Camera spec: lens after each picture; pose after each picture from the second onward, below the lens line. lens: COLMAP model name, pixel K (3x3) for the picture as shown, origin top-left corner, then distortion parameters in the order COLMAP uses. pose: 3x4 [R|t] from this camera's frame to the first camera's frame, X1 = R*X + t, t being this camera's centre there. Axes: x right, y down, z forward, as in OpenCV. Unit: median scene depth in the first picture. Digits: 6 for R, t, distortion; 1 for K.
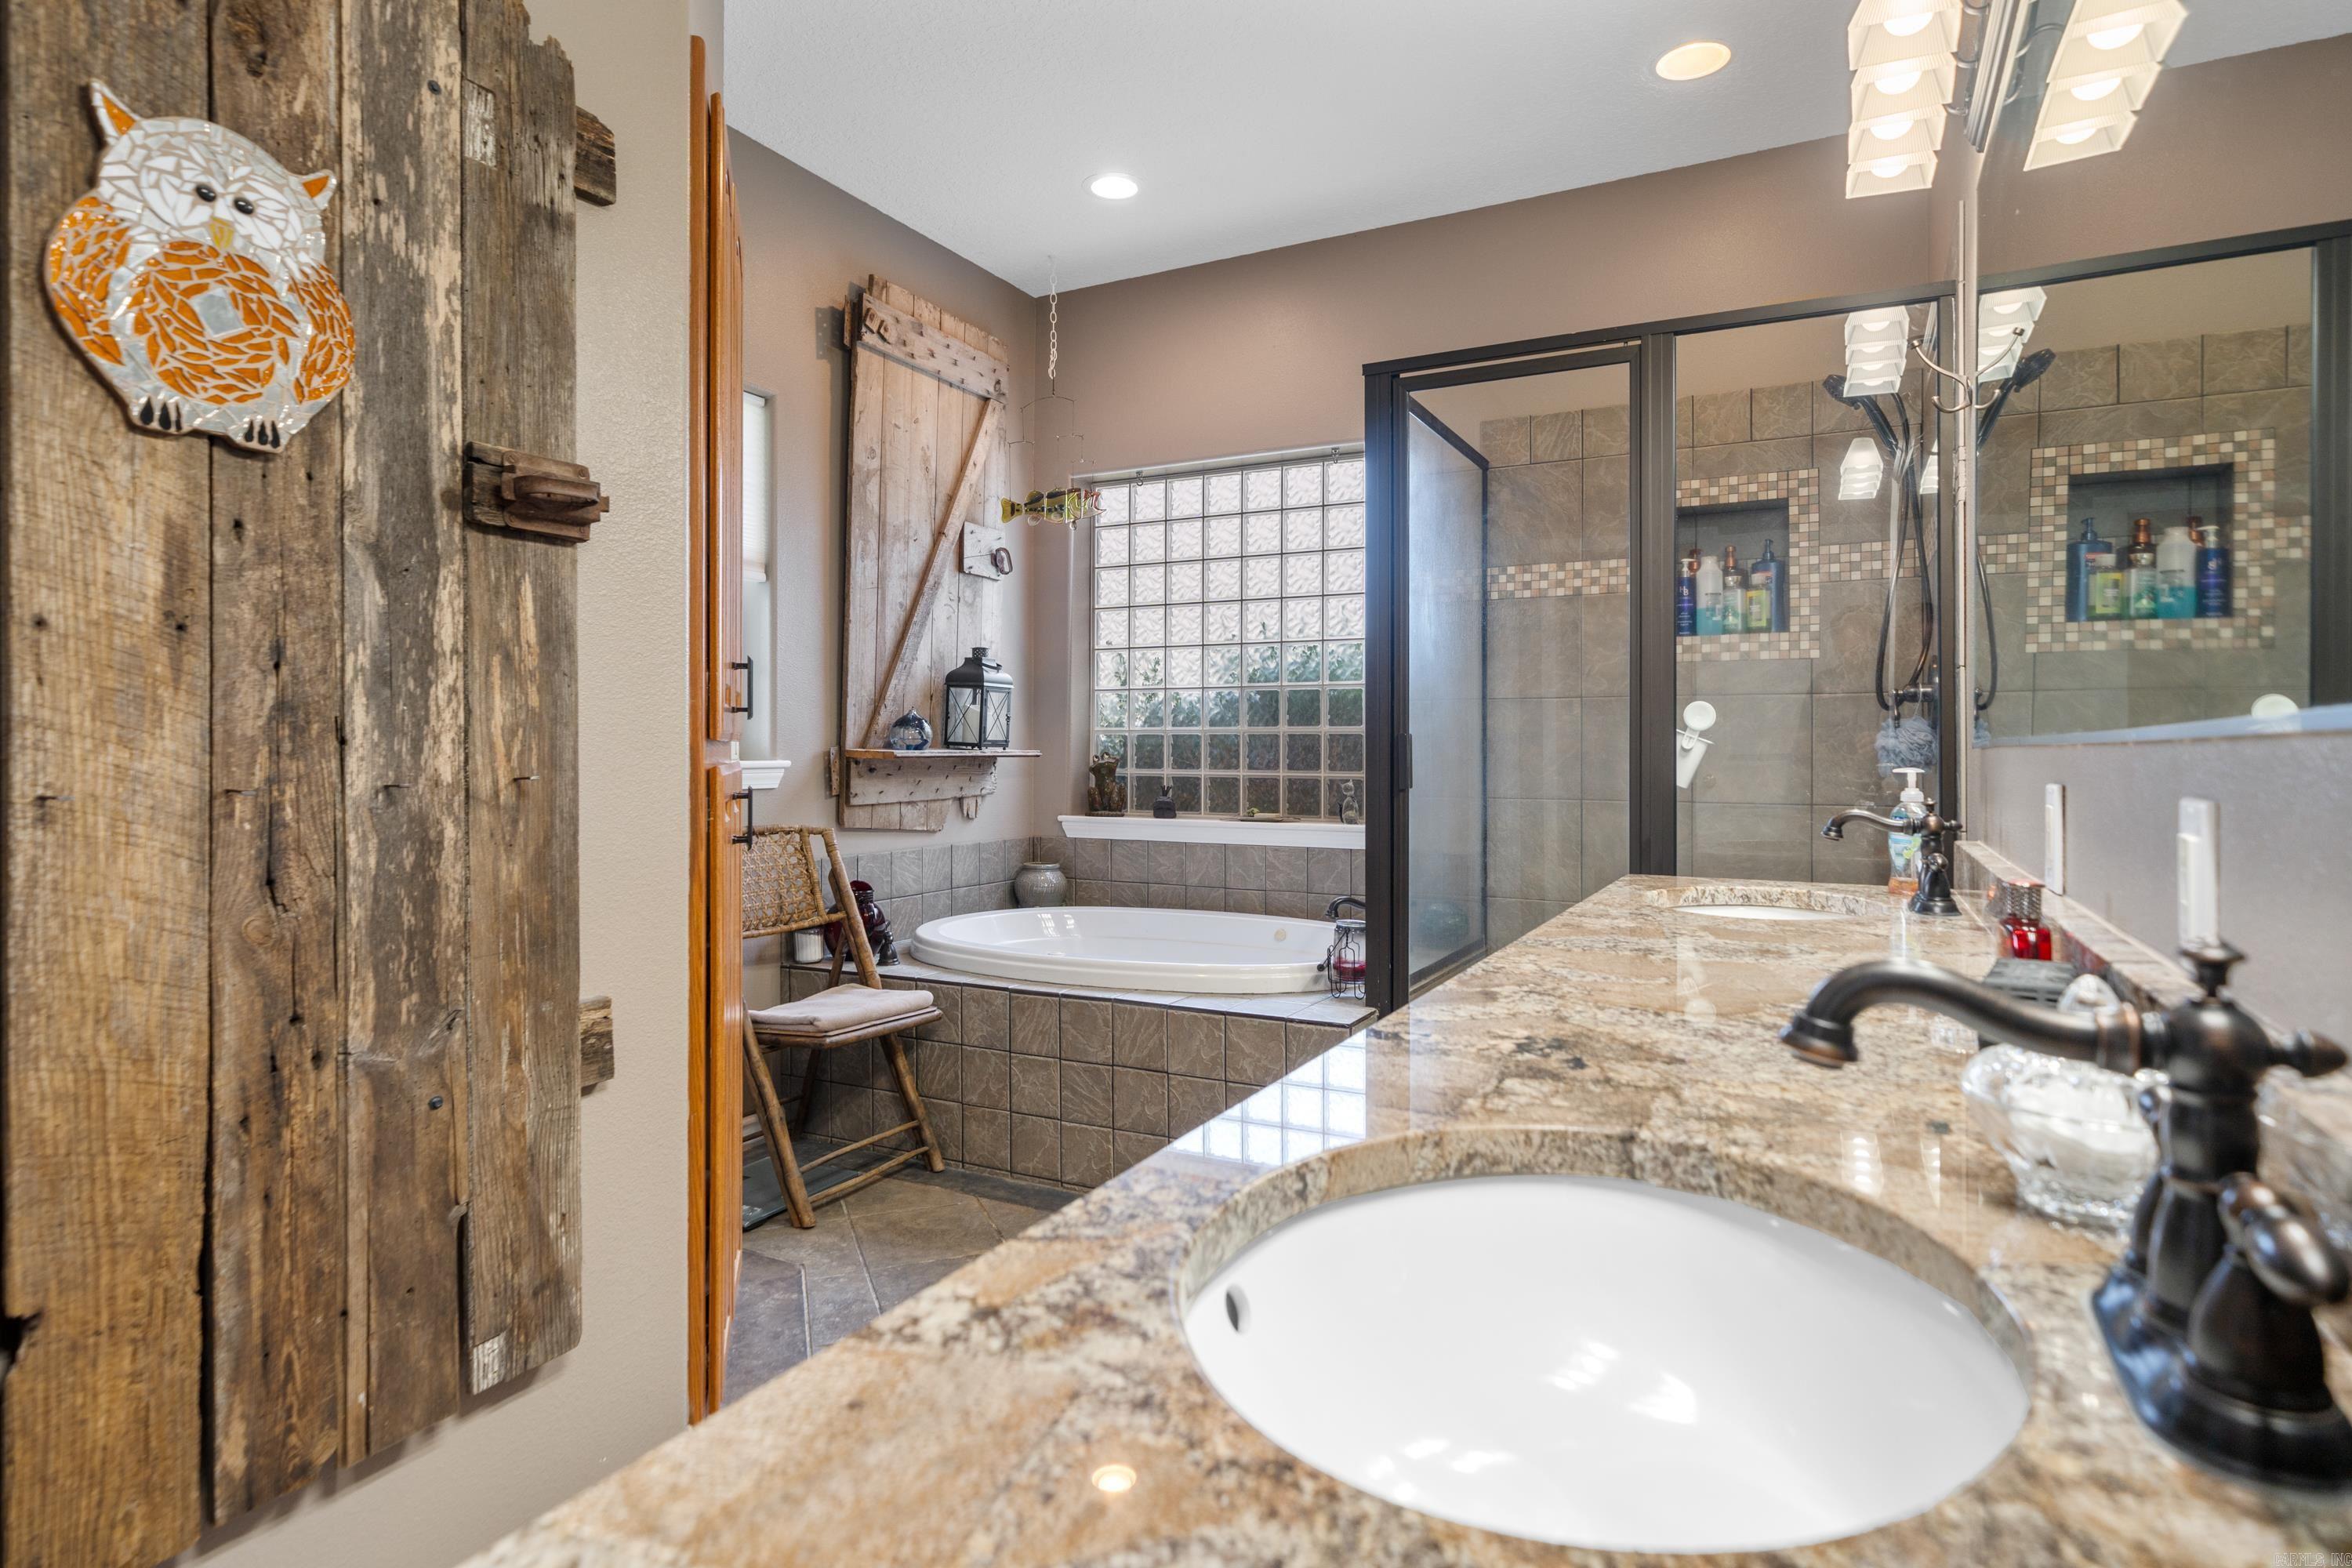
lens RADIAL K [[1246.4, 0, 1179.7], [0, 1246.4, 739.1], [0, 0, 1]] dist [0.001472, 0.000228]
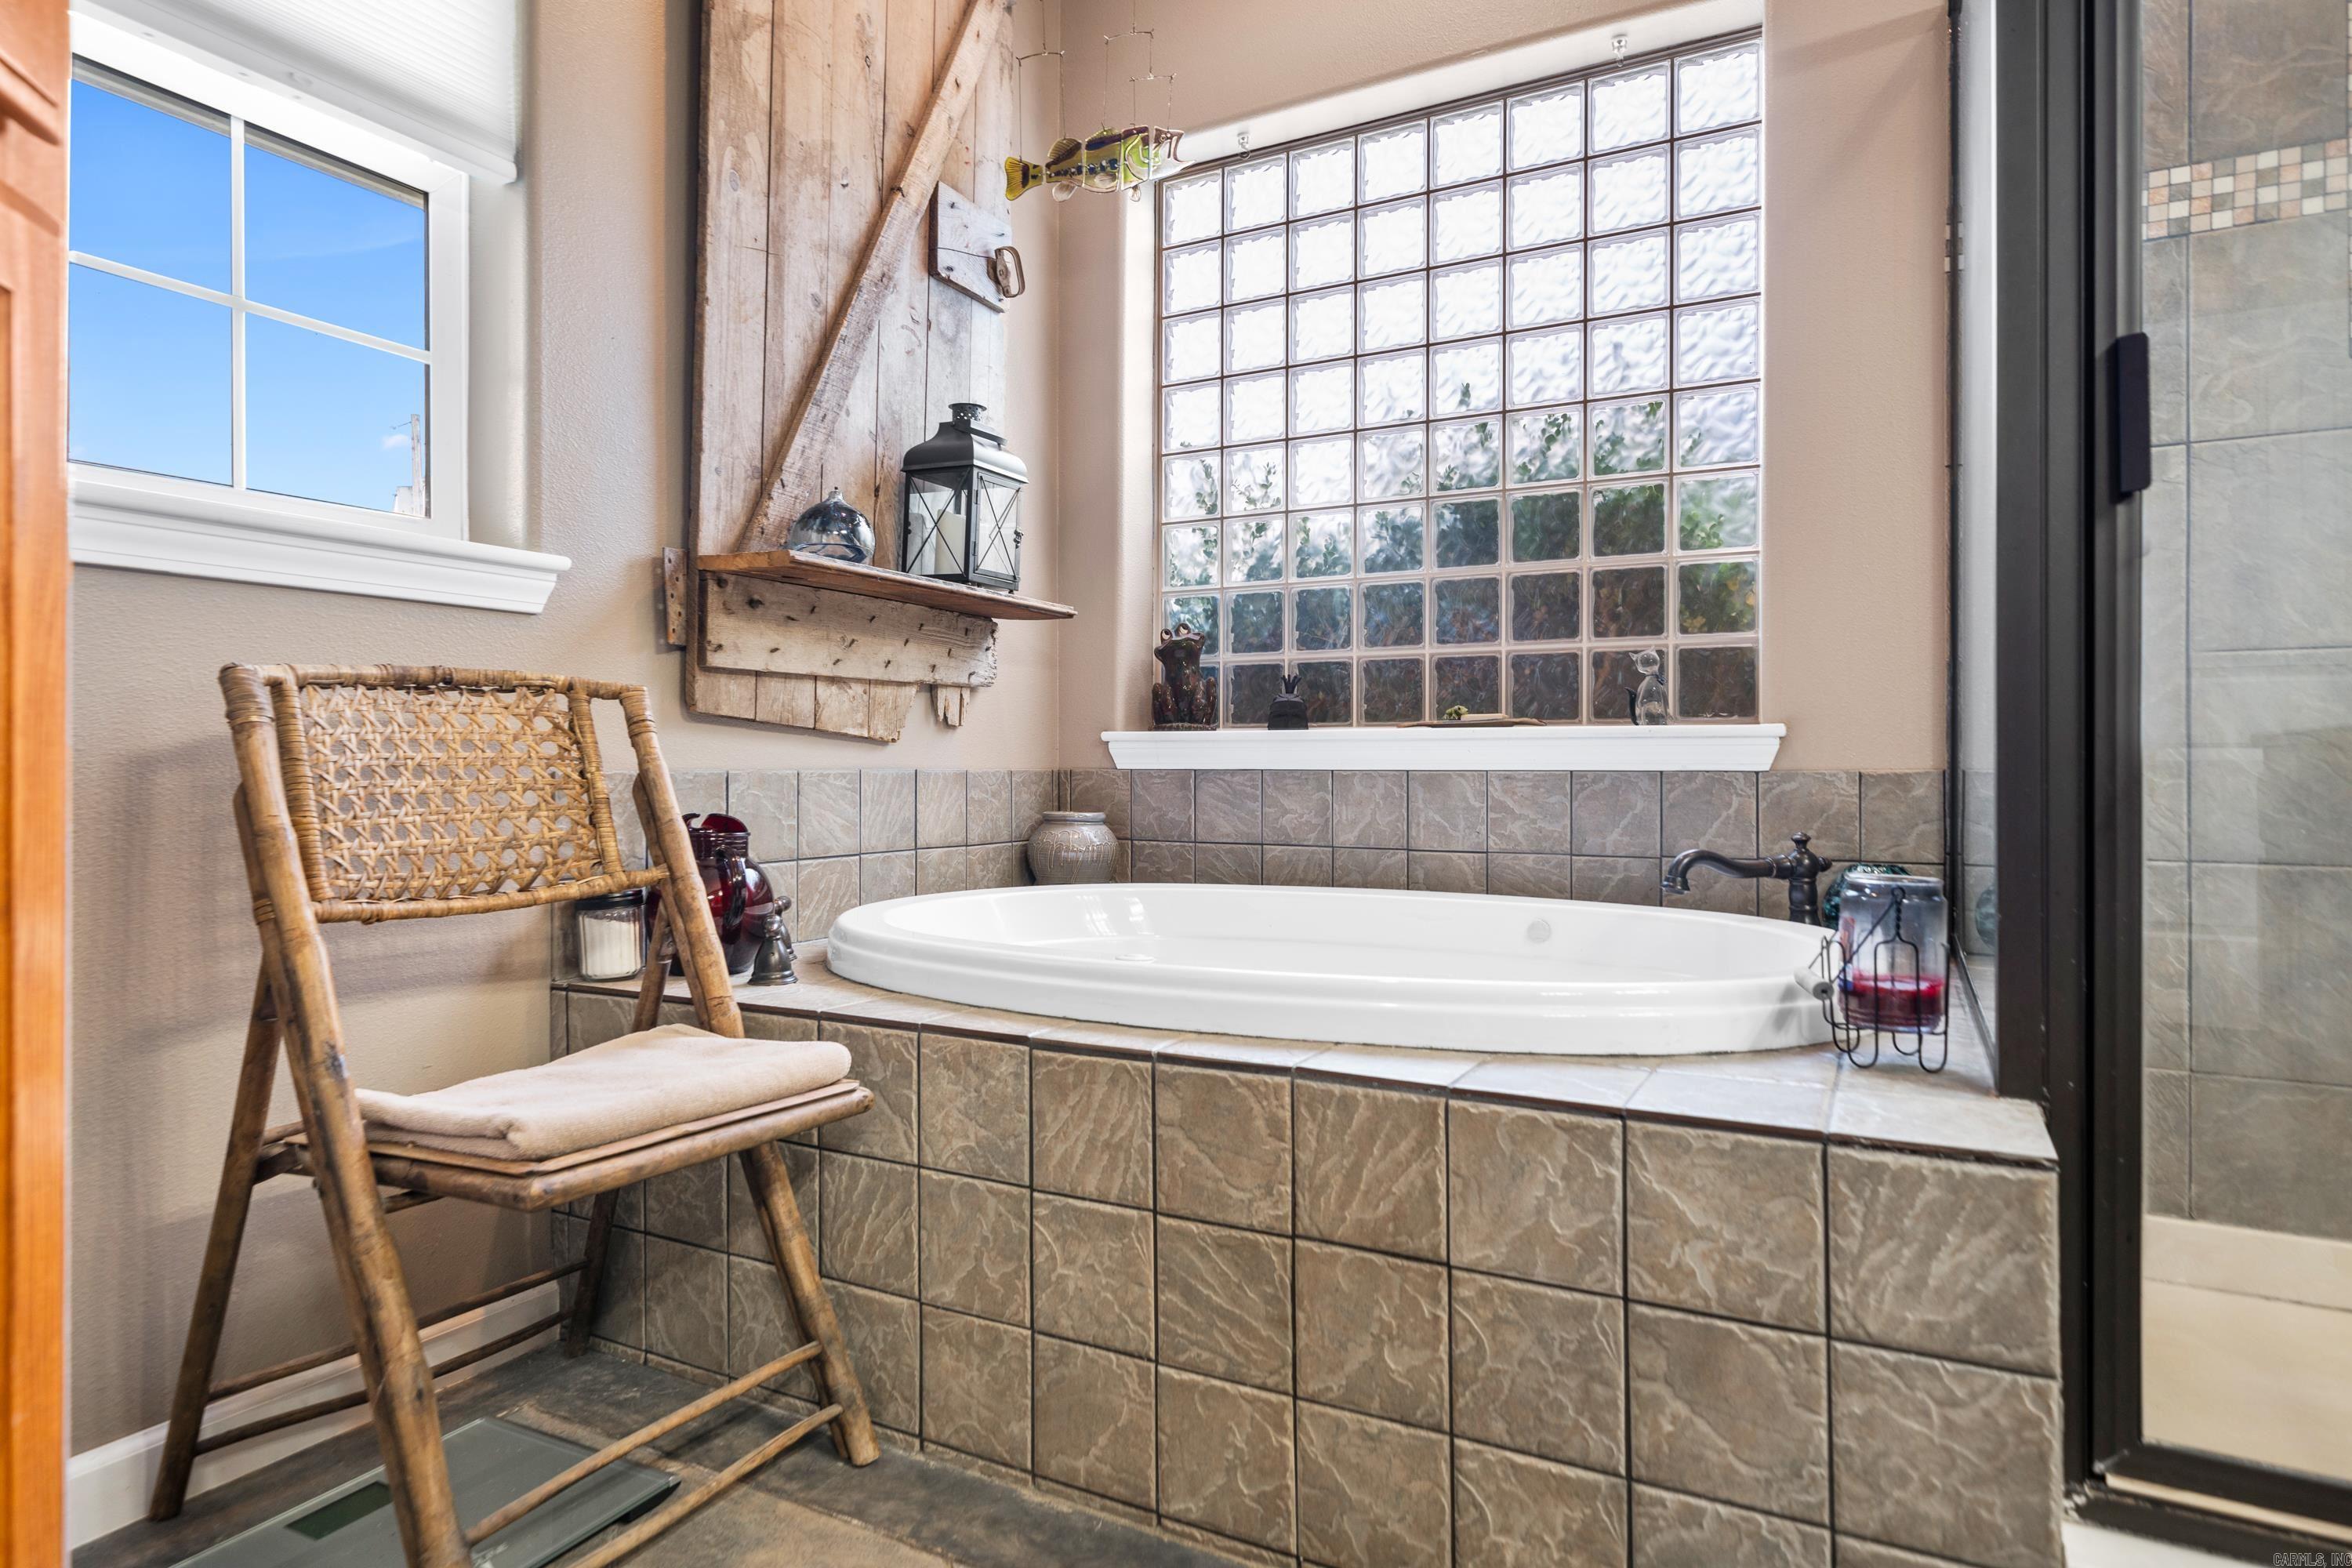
lens RADIAL K [[1304.4, 0, 1166.7], [0, 1304.4, 756.7], [0, 0, 1]] dist [0.001140, 0.000284]
pose [[0.999908, 0.000246, -0.013568, -0.083184], [-0.000235, 1.000000, 0.000782, 0.102861], [0.013568, -0.000778, 0.999908, 0.551425]]
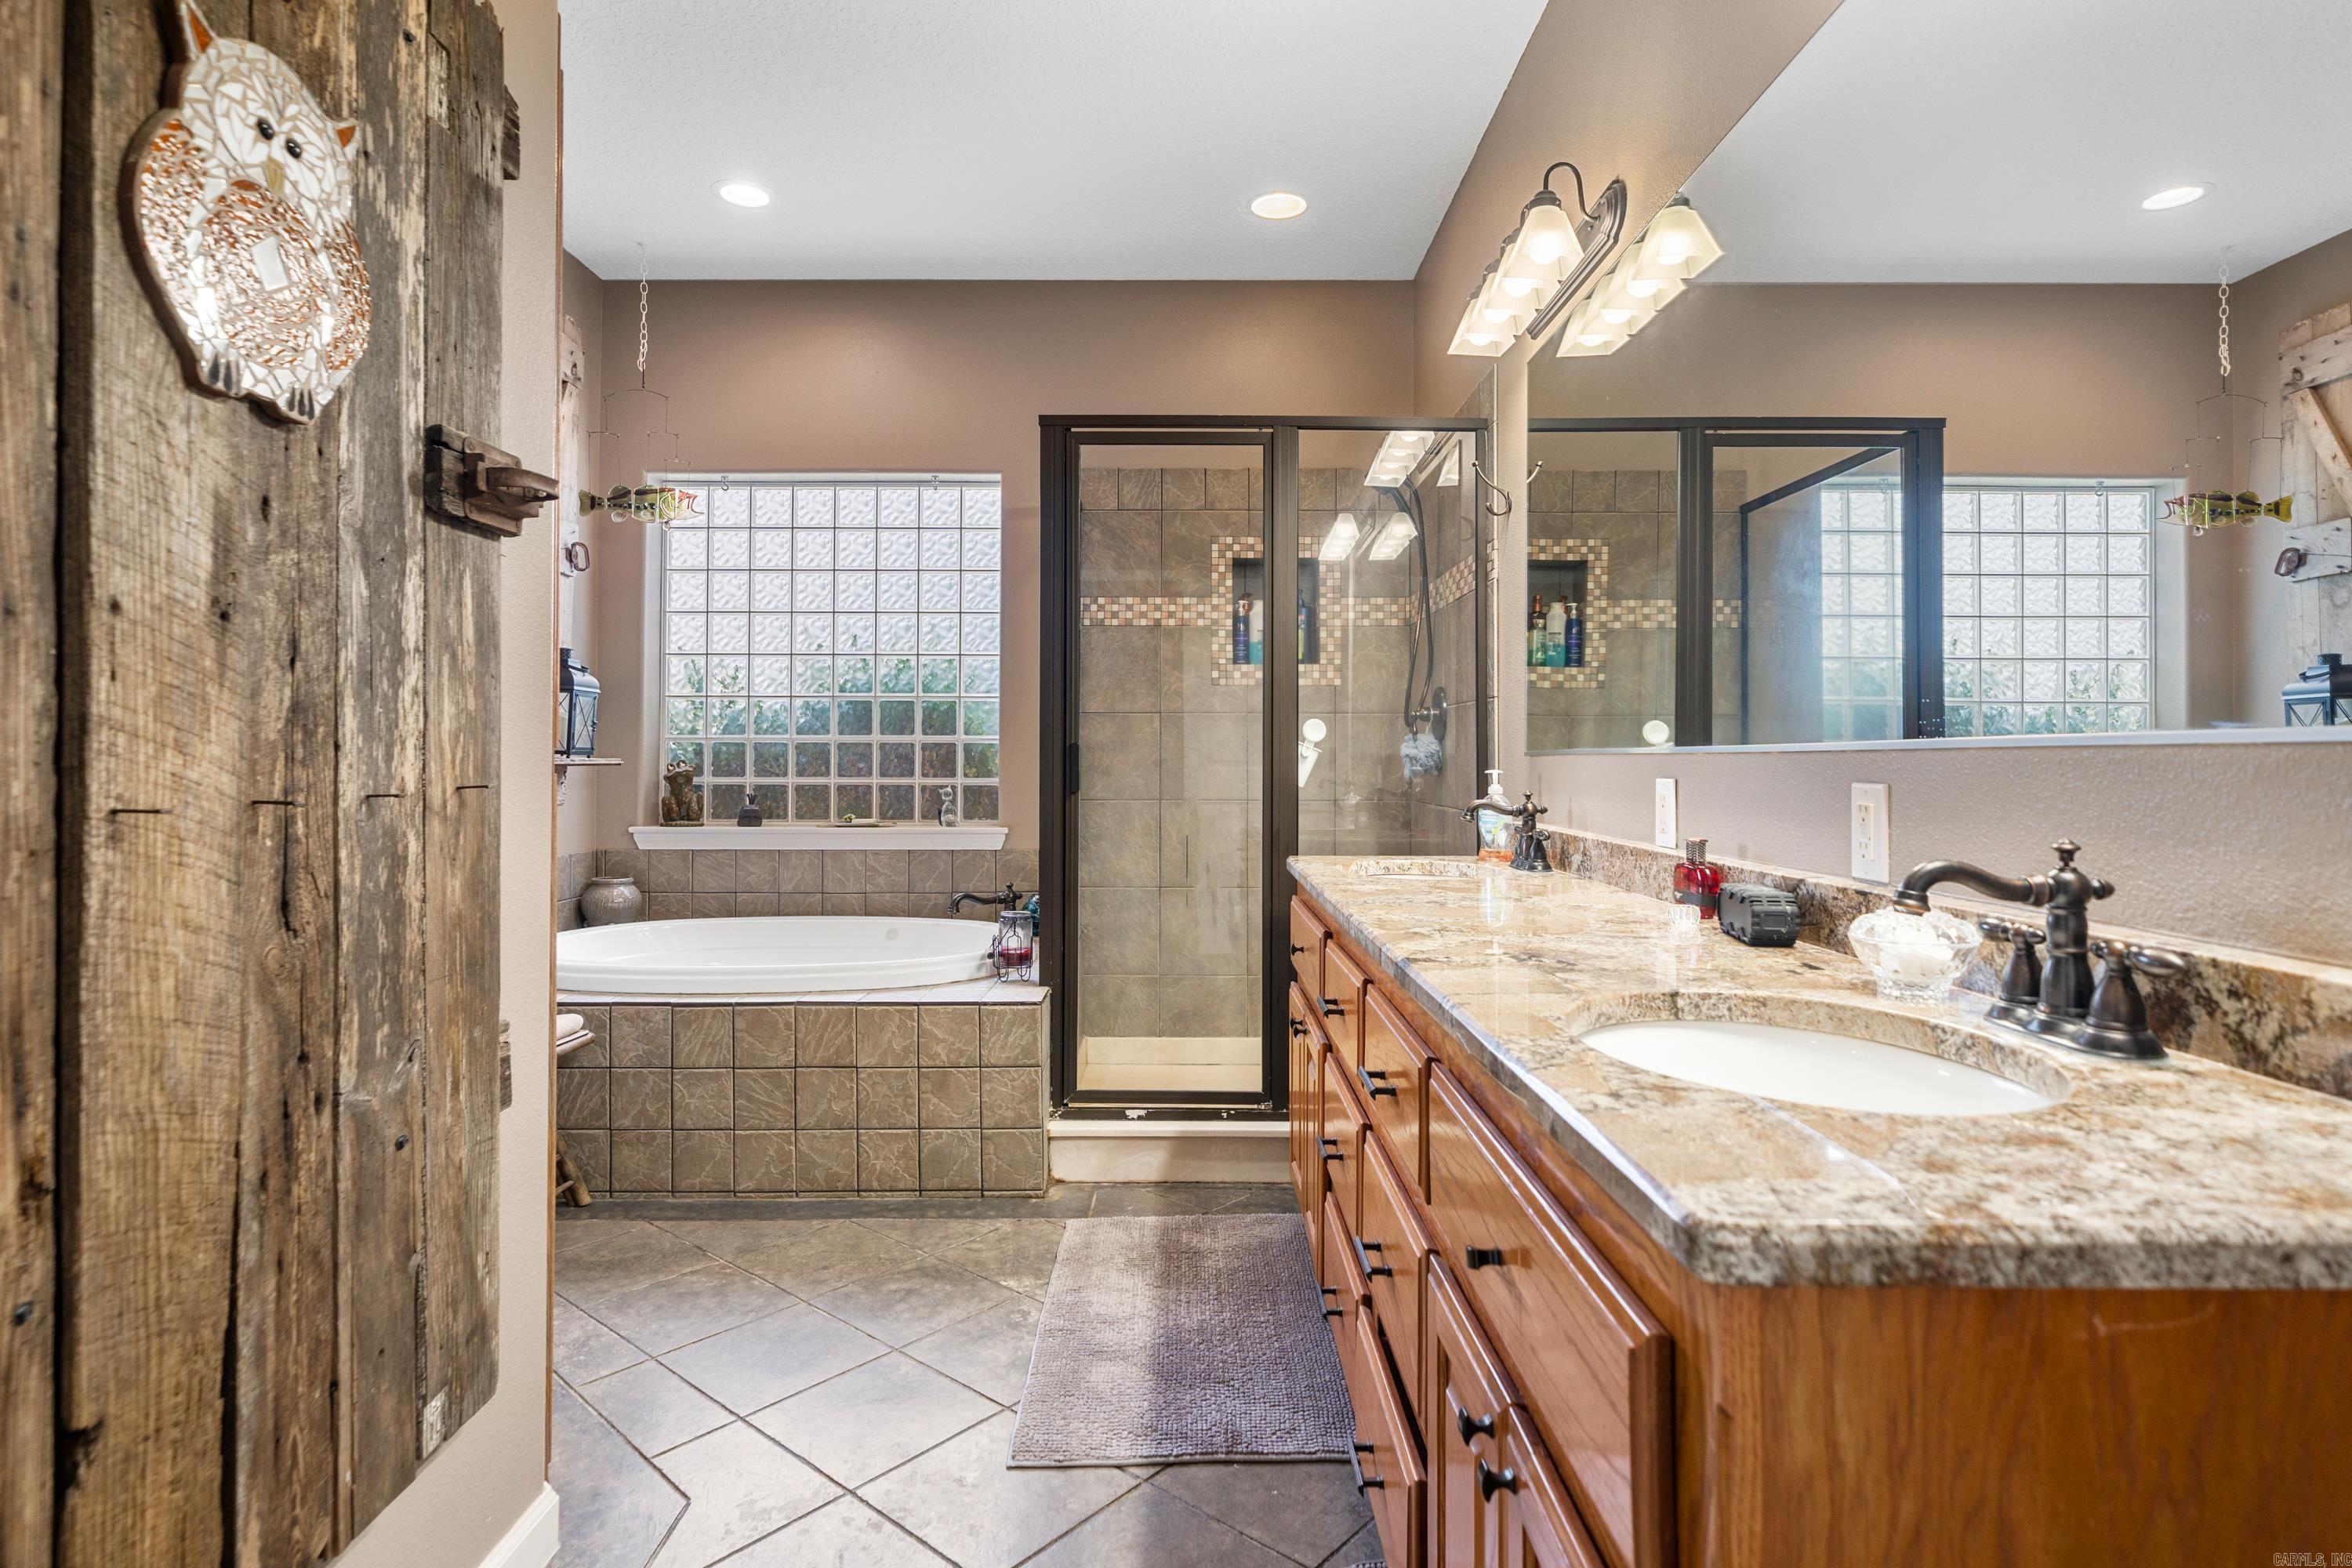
lens RADIAL K [[1220.1, 0, 1172.2], [0, 1220.1, 737.2], [0, 0, 1]] dist [0.000426, 0.000619]
pose [[0.884852, 0.007374, 0.465814, -0.232992], [-0.003245, 0.999948, -0.009665, 0.000661], [-0.465861, 0.007040, 0.884830, -0.025698]]
